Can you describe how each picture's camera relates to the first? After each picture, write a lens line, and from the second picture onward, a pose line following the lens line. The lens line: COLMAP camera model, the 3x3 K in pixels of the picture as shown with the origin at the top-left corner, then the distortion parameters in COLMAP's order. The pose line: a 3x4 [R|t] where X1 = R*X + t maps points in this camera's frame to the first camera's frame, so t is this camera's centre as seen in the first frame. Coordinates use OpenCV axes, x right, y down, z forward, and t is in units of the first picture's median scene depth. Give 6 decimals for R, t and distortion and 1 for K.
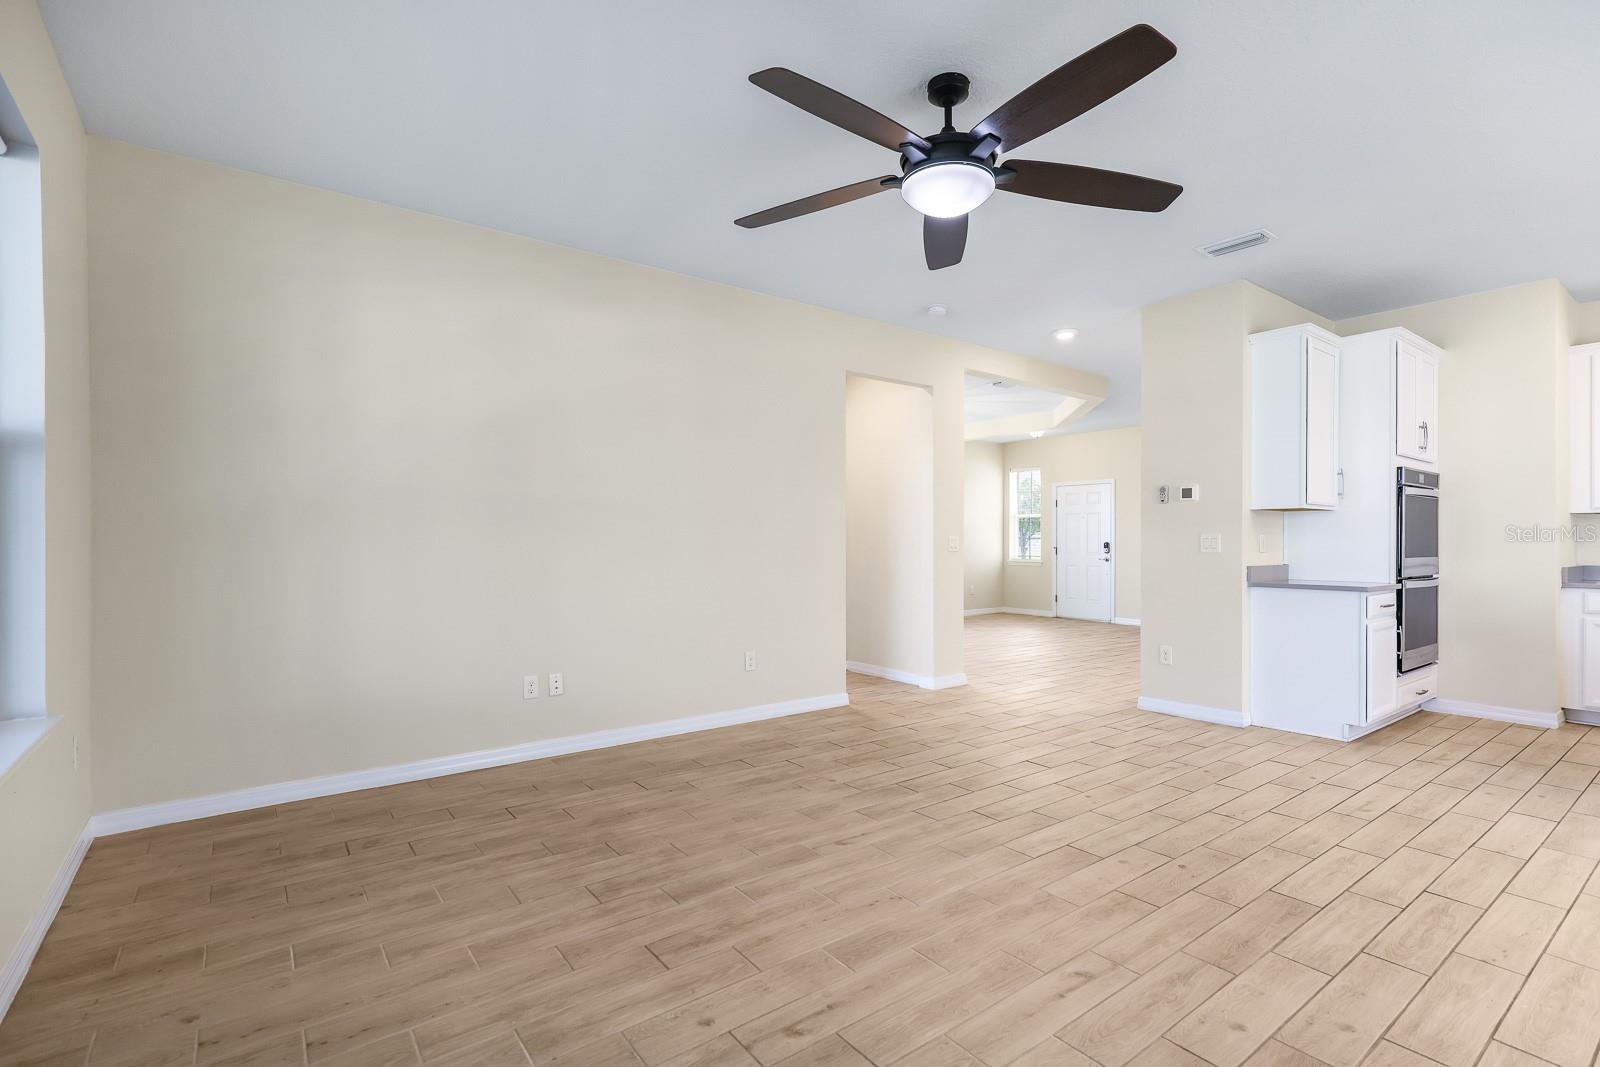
lens RADIAL K [[744.2, 0, 804.1], [0, 744.2, 545.7], [0, 0, 1]] dist [-0.000571, -0.000509]
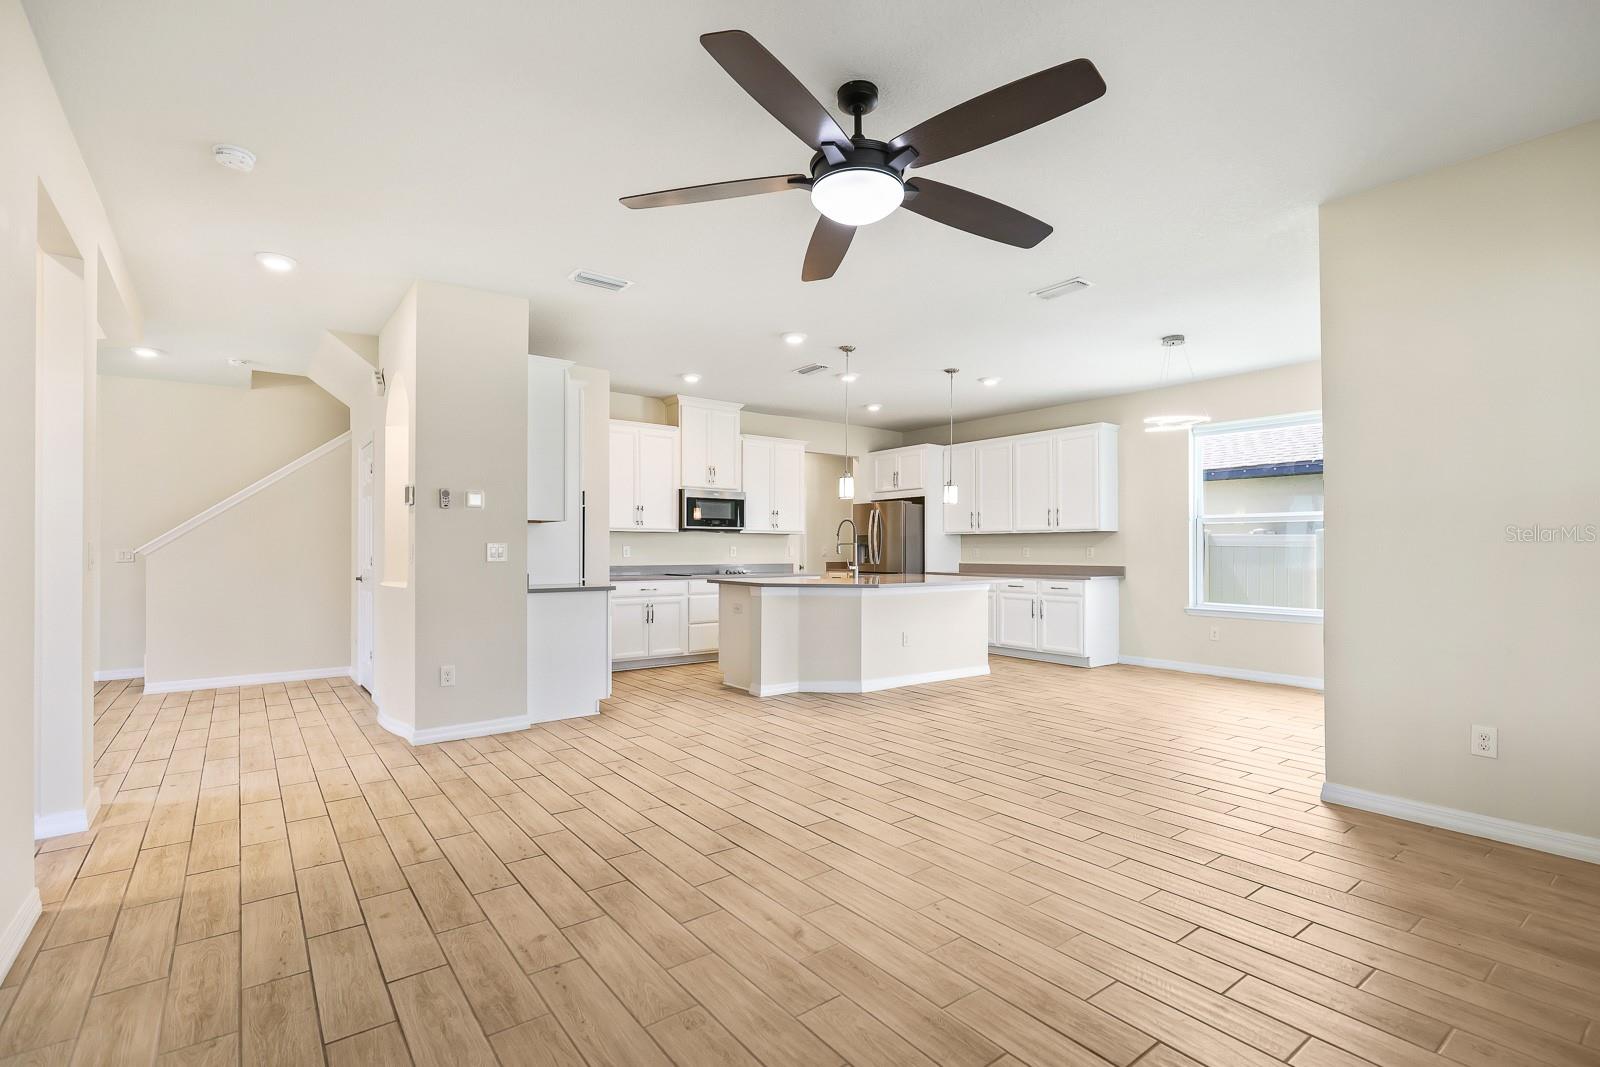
lens RADIAL K [[744.2, 0, 804.1], [0, 744.2, 545.7], [0, 0, 1]] dist [-0.000571, -0.000509]
pose [[-0.006243, 0.006740, 0.999958, -0.683254], [0.007611, 0.999949, -0.006692, -0.003544], [-0.999952, 0.007569, -0.006294, 0.921780]]
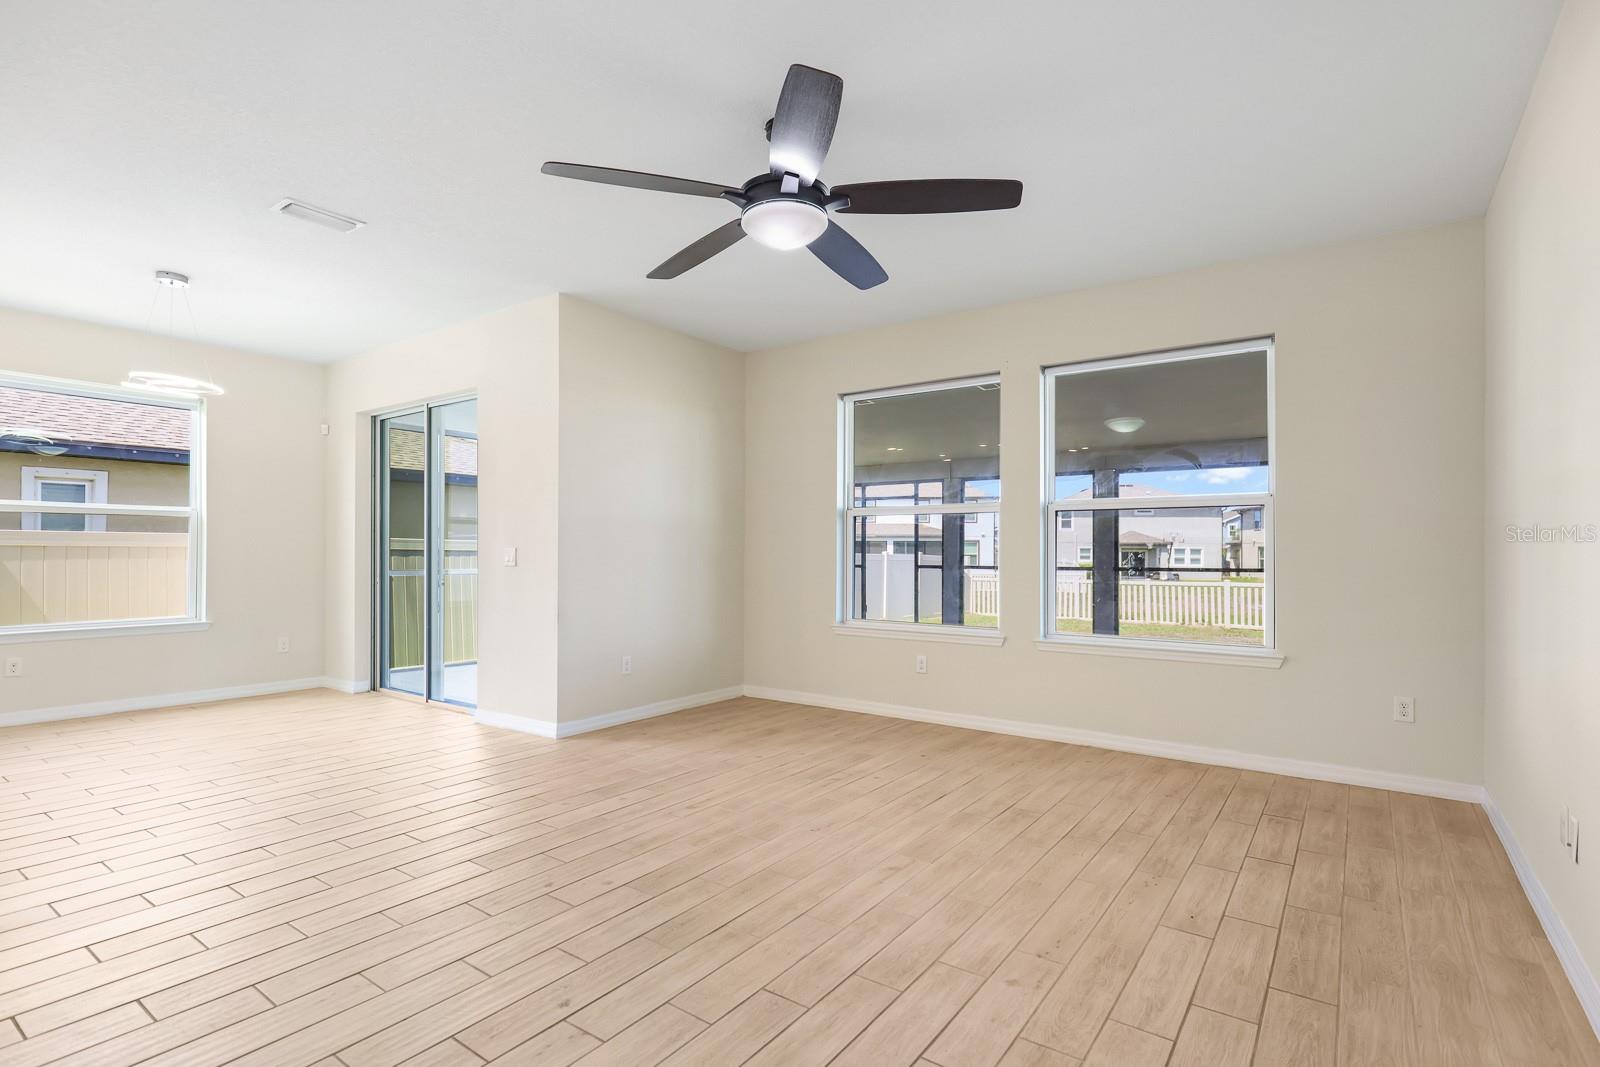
lens RADIAL K [[772.9, 0, 804.9], [0, 772.9, 551.6], [0, 0, 1]] dist [-0.000368, 0.000079]
pose [[-0.953983, -0.003844, -0.299837, 0.423801], [-0.005972, 0.999963, 0.006183, -0.010571], [0.299802, 0.007689, -0.953970, 1.766514]]
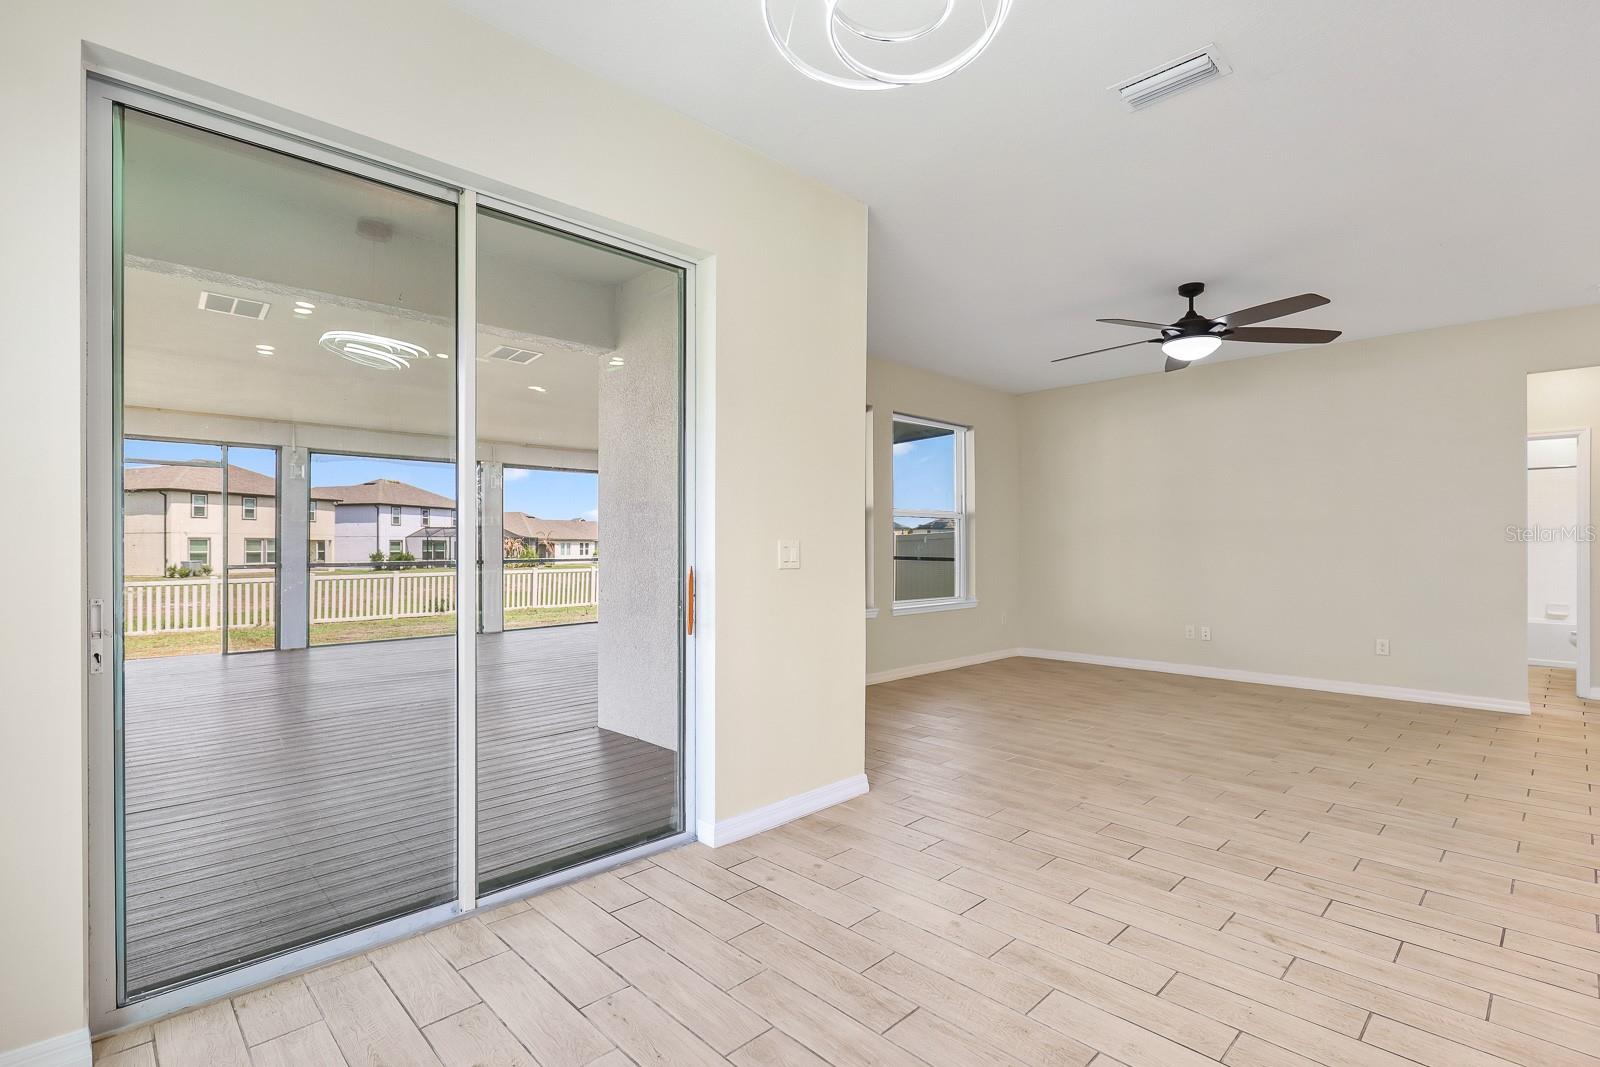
lens RADIAL K [[744.2, 0, 804.1], [0, 744.2, 545.7], [0, 0, 1]] dist [-0.000571, -0.000509]
pose [[0.133151, -0.000564, -0.991096, 1.540403], [-0.005938, 0.999981, -0.001367, 0.002906], [0.991078, 0.006067, 0.133145, -0.112339]]
